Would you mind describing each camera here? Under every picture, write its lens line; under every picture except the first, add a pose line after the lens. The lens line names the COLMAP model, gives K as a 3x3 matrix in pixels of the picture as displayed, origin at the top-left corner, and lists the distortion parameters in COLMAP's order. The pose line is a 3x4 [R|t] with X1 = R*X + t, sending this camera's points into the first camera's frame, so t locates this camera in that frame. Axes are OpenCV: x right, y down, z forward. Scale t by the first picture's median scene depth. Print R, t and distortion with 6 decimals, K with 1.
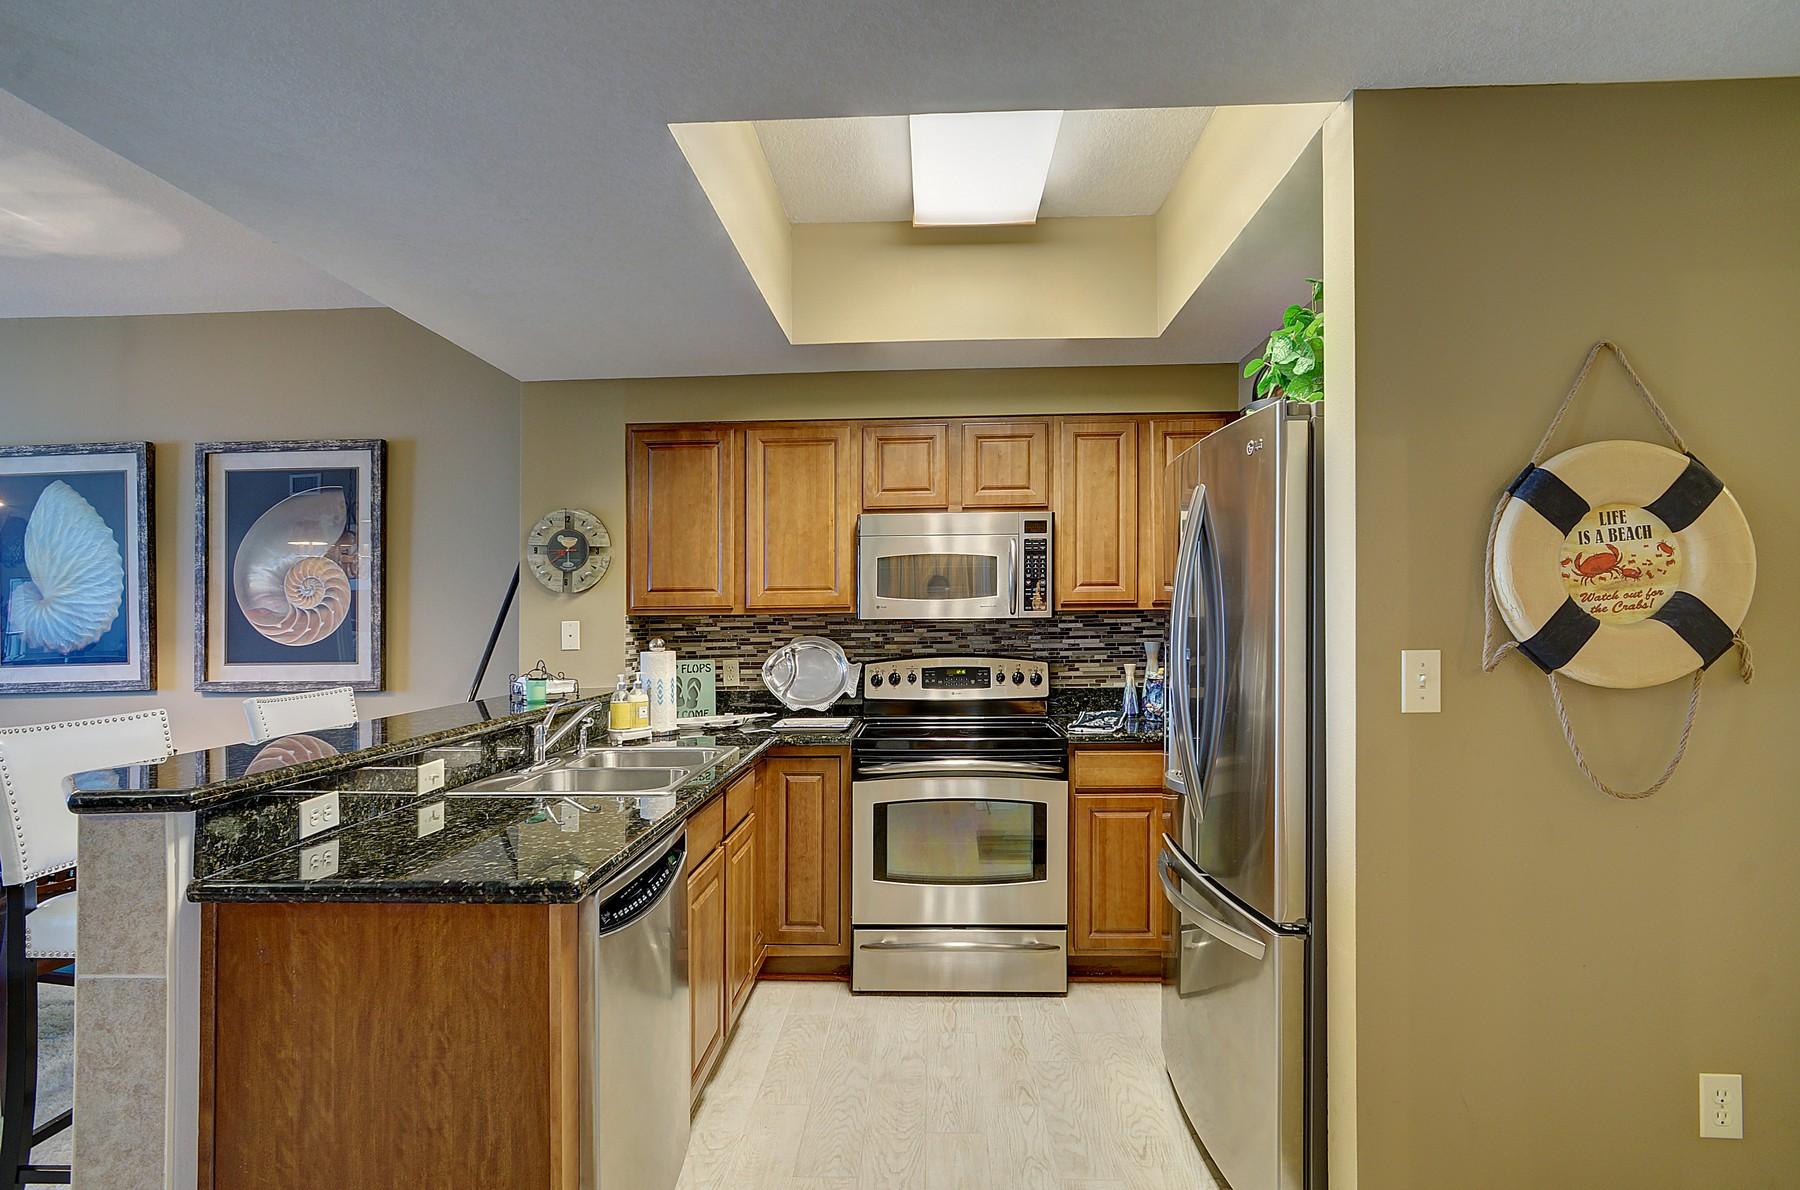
lens RADIAL K [[980.1, 0, 904.2], [0, 980.1, 608.4], [0, 0, 1]] dist [-0.006377, 0.000912]
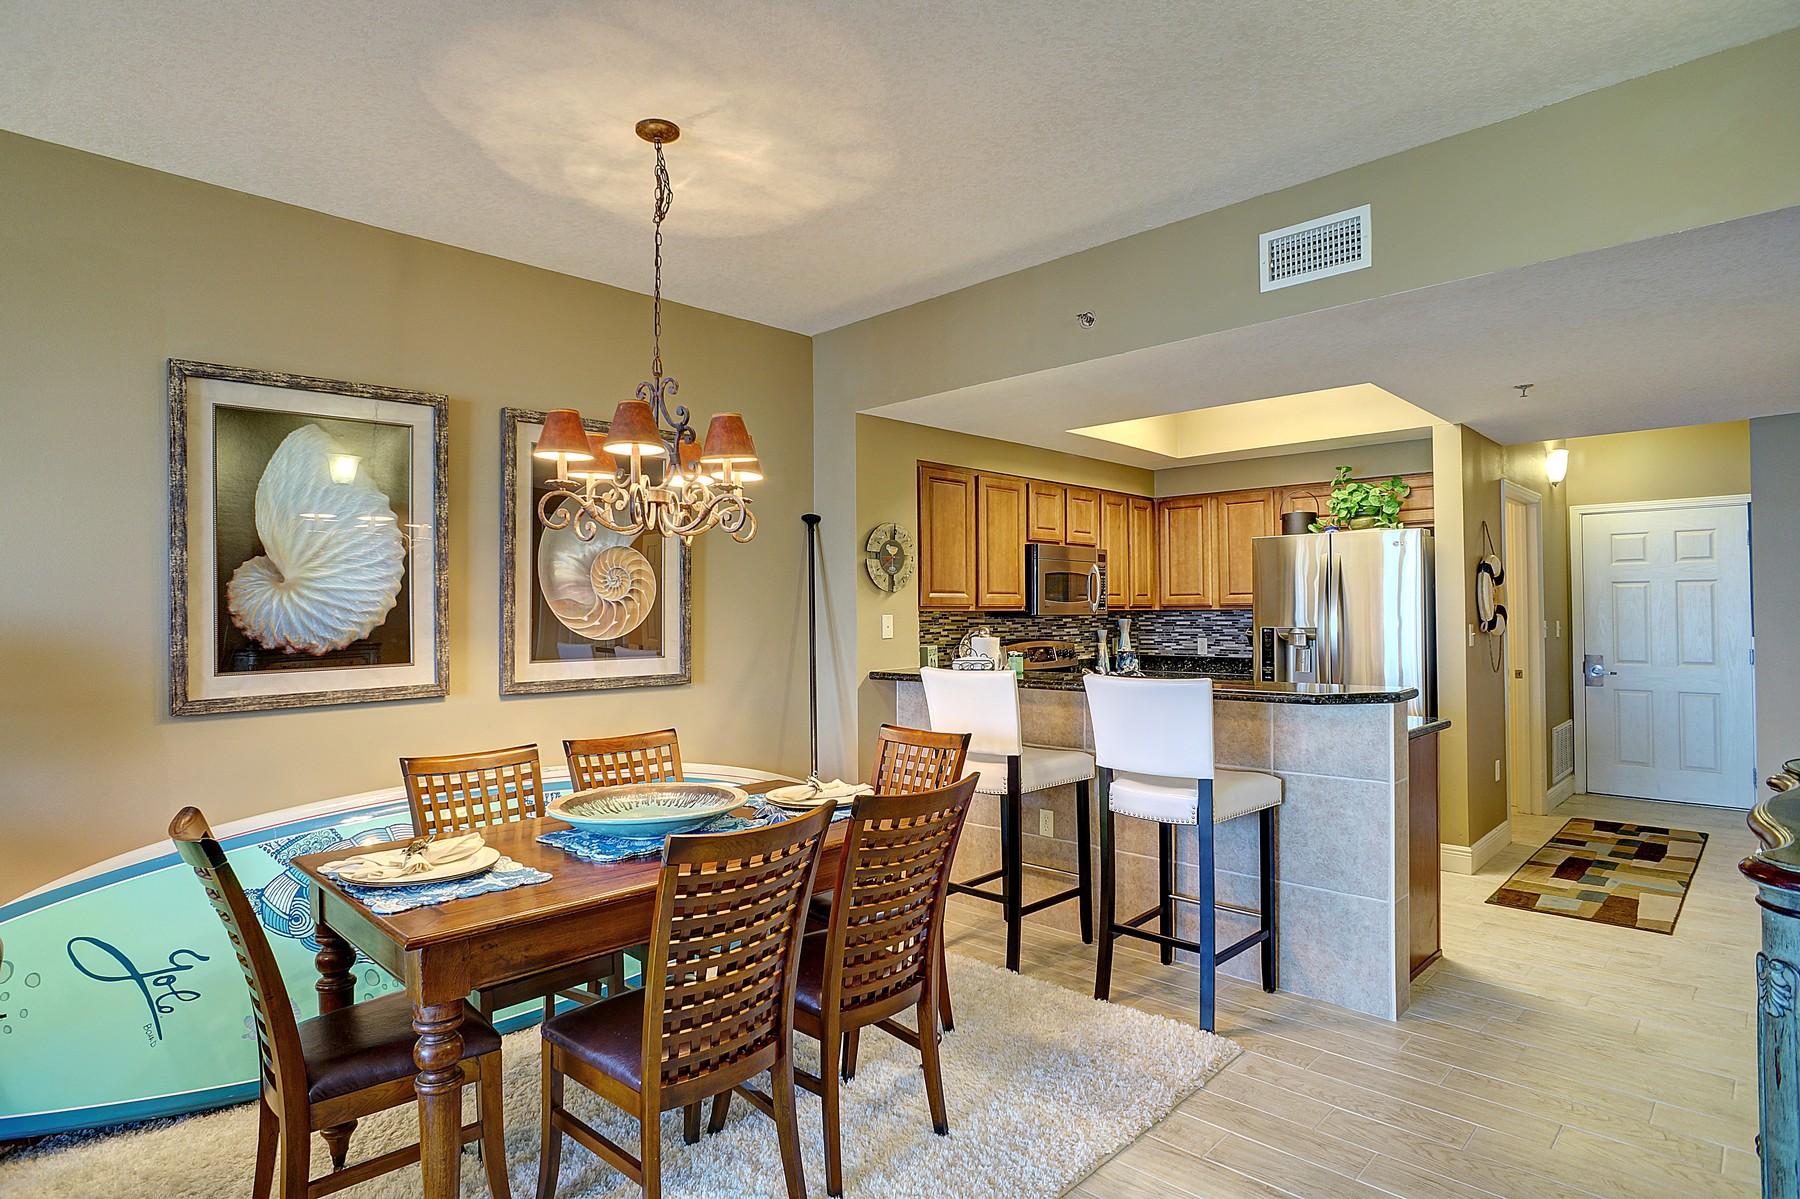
lens RADIAL K [[980.1, 0, 901.4], [0, 980.1, 602.2], [0, 0, 1]] dist [-0.006377, 0.000912]
pose [[0.666162, 0.016050, 0.745635, -1.132901], [-0.008314, 0.999866, -0.014094, 0.013023], [-0.745761, 0.003190, 0.666206, 0.157758]]
